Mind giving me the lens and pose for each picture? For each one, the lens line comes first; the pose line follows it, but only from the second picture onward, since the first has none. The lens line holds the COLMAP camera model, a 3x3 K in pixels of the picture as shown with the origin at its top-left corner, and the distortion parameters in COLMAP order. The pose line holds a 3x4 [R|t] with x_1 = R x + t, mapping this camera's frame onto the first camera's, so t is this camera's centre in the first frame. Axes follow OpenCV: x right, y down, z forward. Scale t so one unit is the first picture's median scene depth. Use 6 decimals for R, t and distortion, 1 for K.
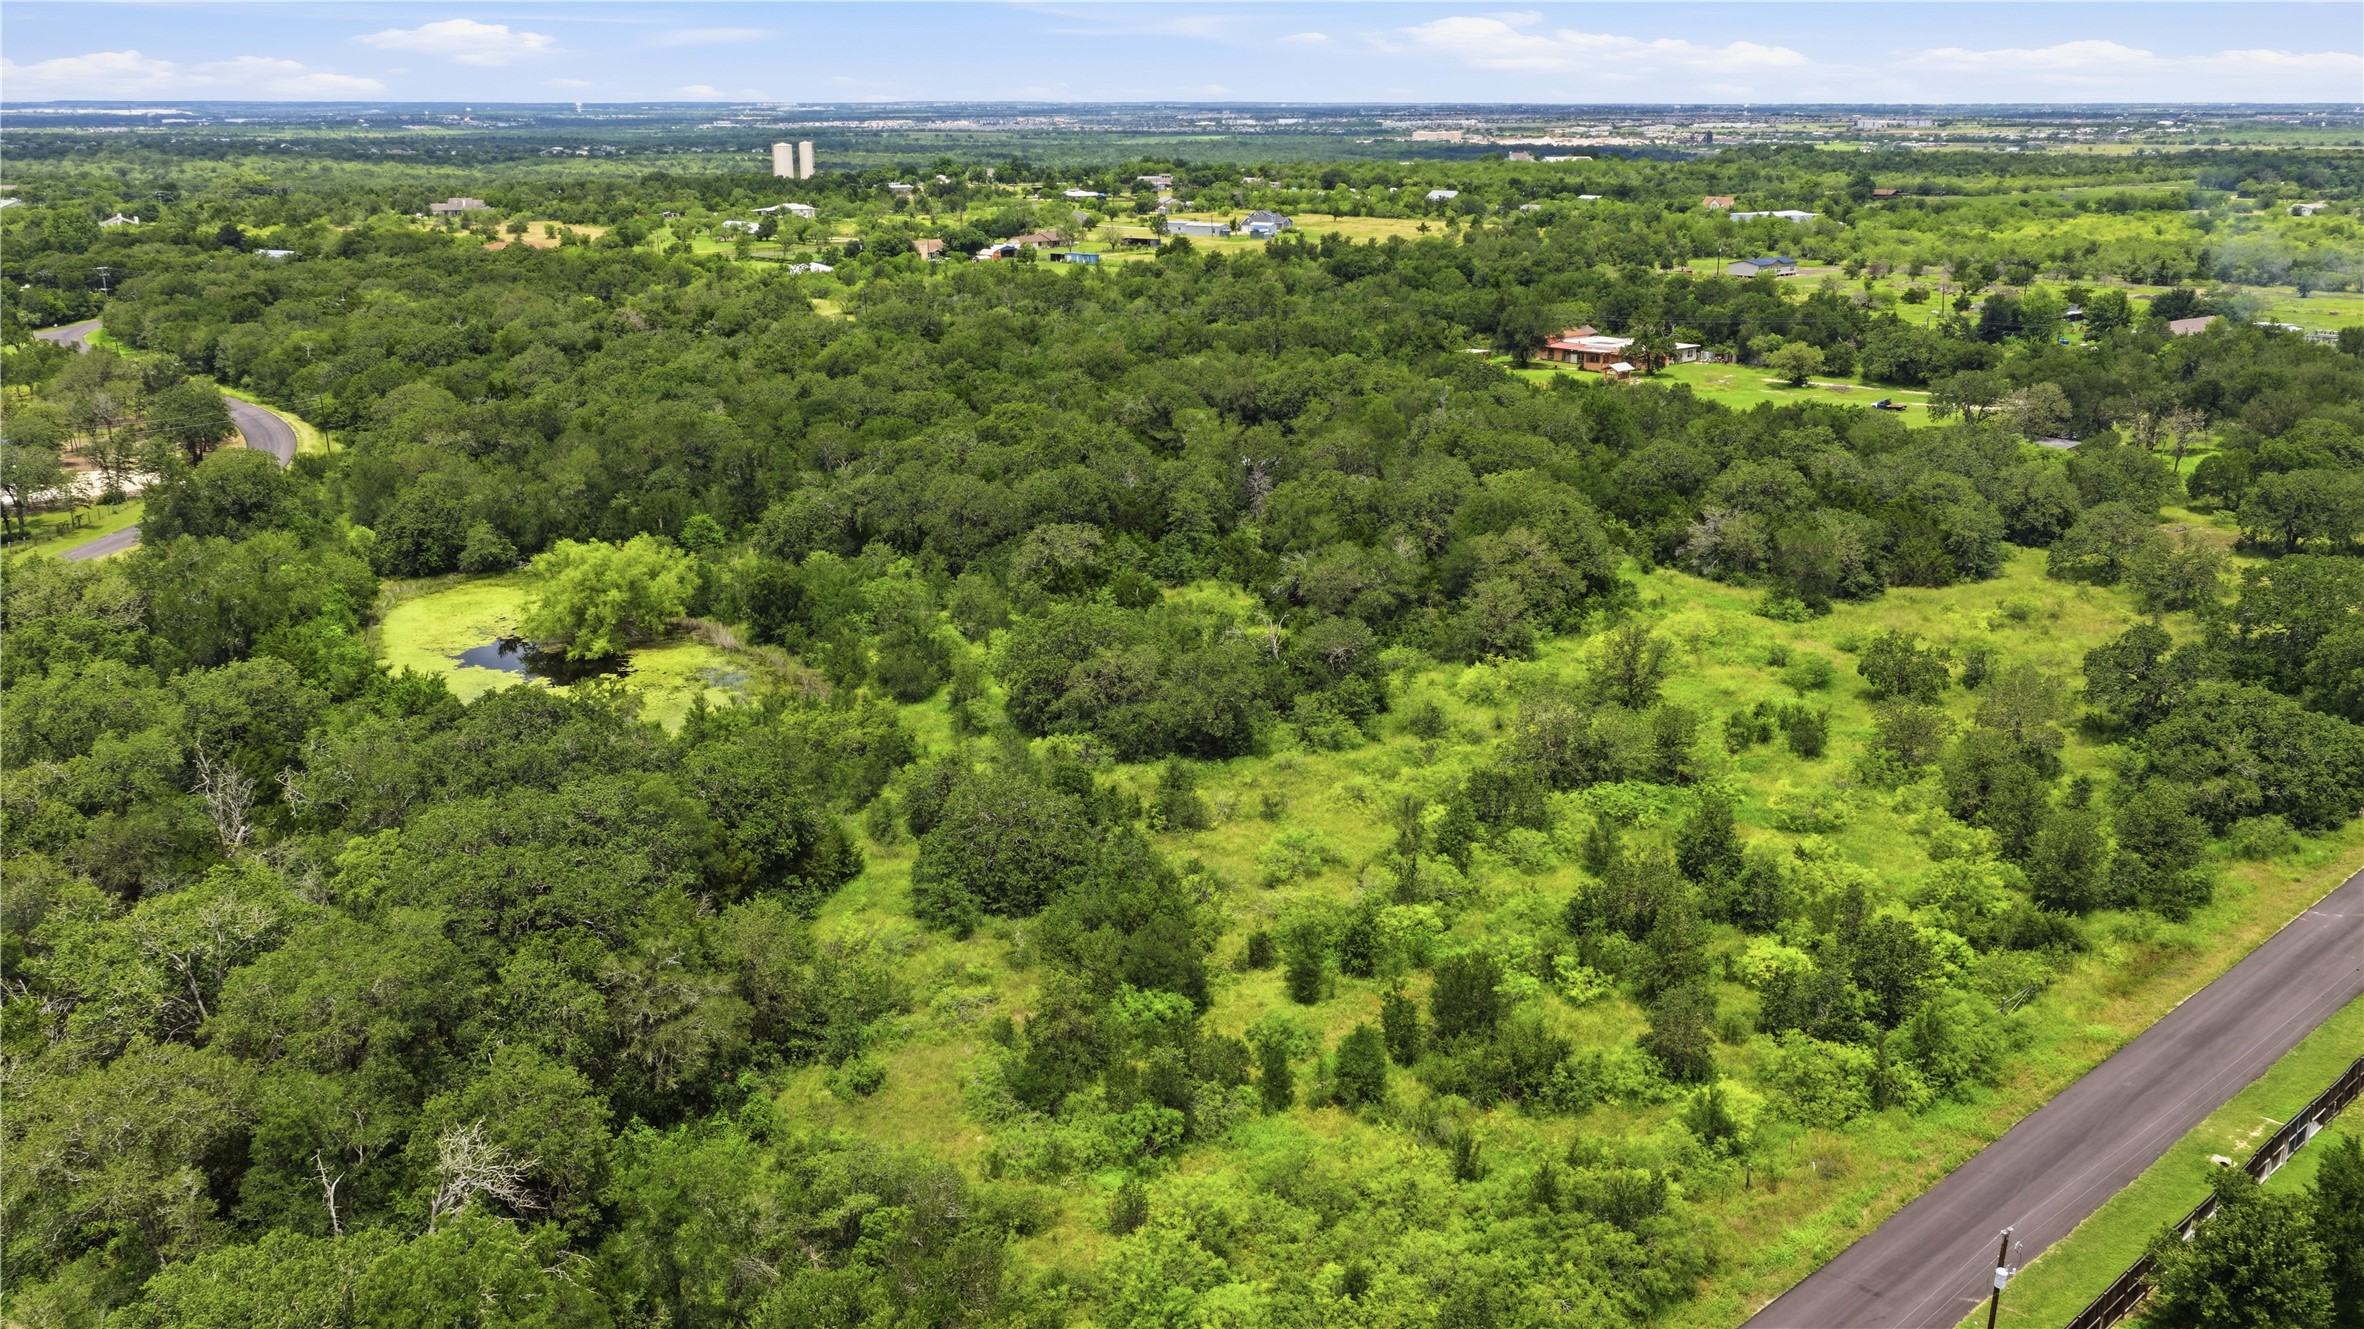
lens RADIAL K [[1965.6, 0, 1185.1], [0, 1965.6, 663.7], [0, 0, 1]] dist [-0.009285, 0.031774]
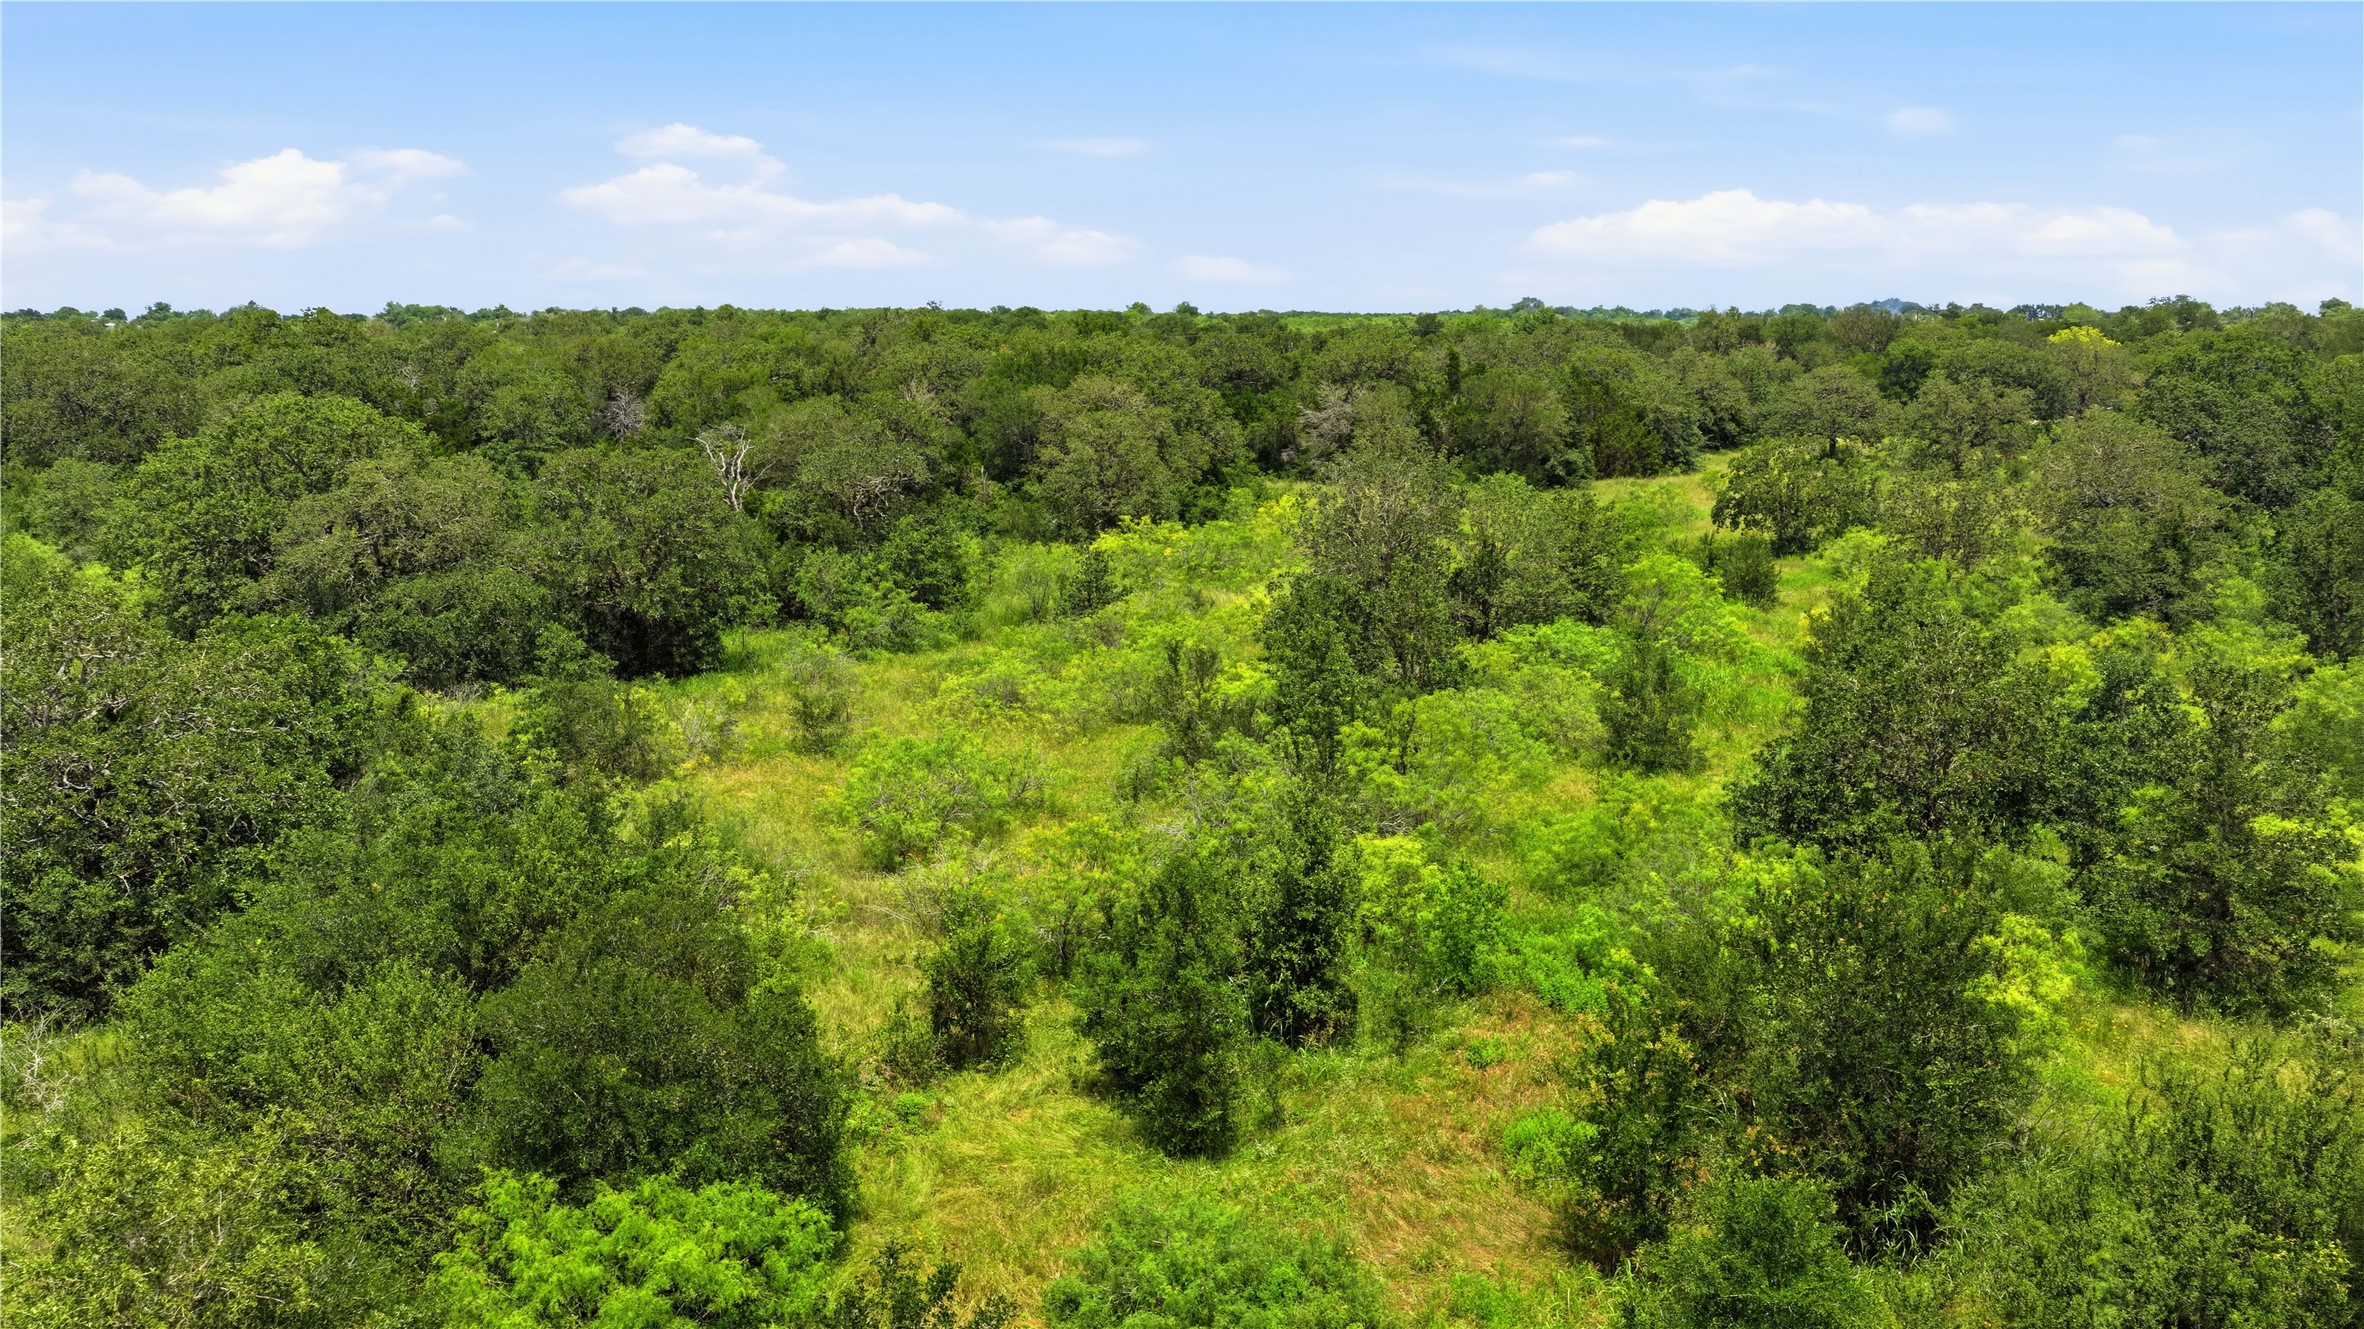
lens RADIAL K [[1965.6, 0, 1185.1], [0, 1965.6, 663.7], [0, 0, 1]] dist [-0.009285, 0.031774]
pose [[0.939310, -0.059920, 0.337796, -0.016456], [0.092336, 0.992451, -0.080712, 0.073405], [-0.330410, 0.107004, 0.937752, 0.427090]]
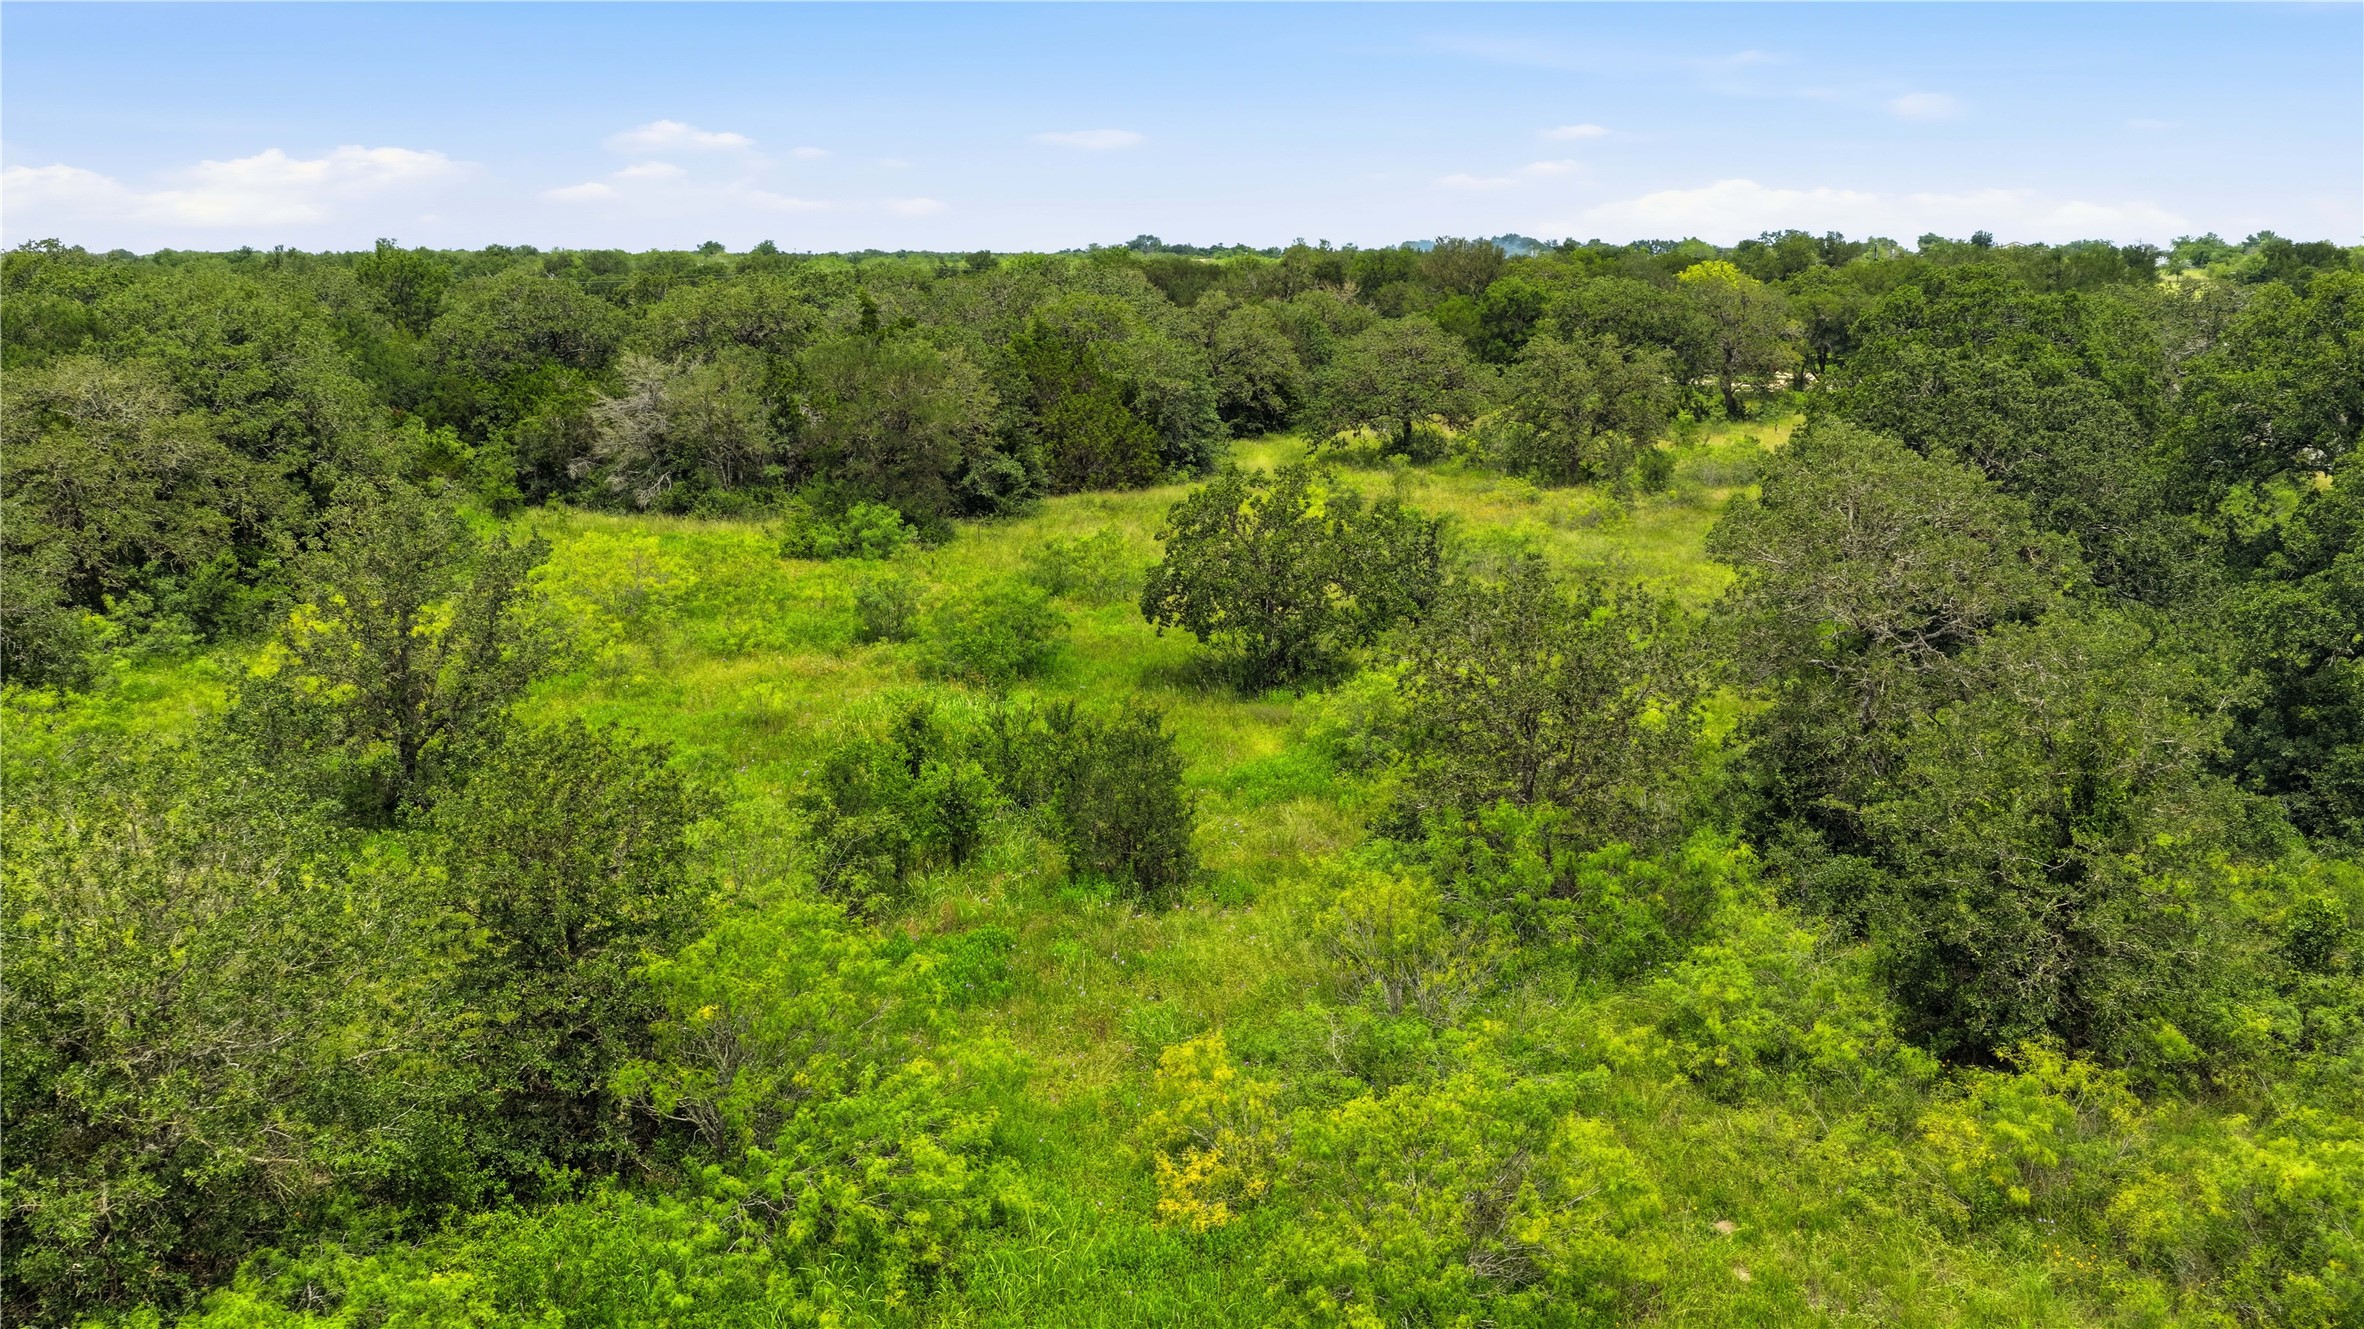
lens RADIAL K [[2017.9, 0, 1187.6], [0, 2017.9, 667.5], [0, 0, 1]] dist [-0.014595, 0.046061]
pose [[0.861308, -0.106342, 0.496830, 0.158026], [0.141727, 0.989324, -0.033943, 0.022911], [-0.487916, 0.099650, 0.867184, 0.616138]]
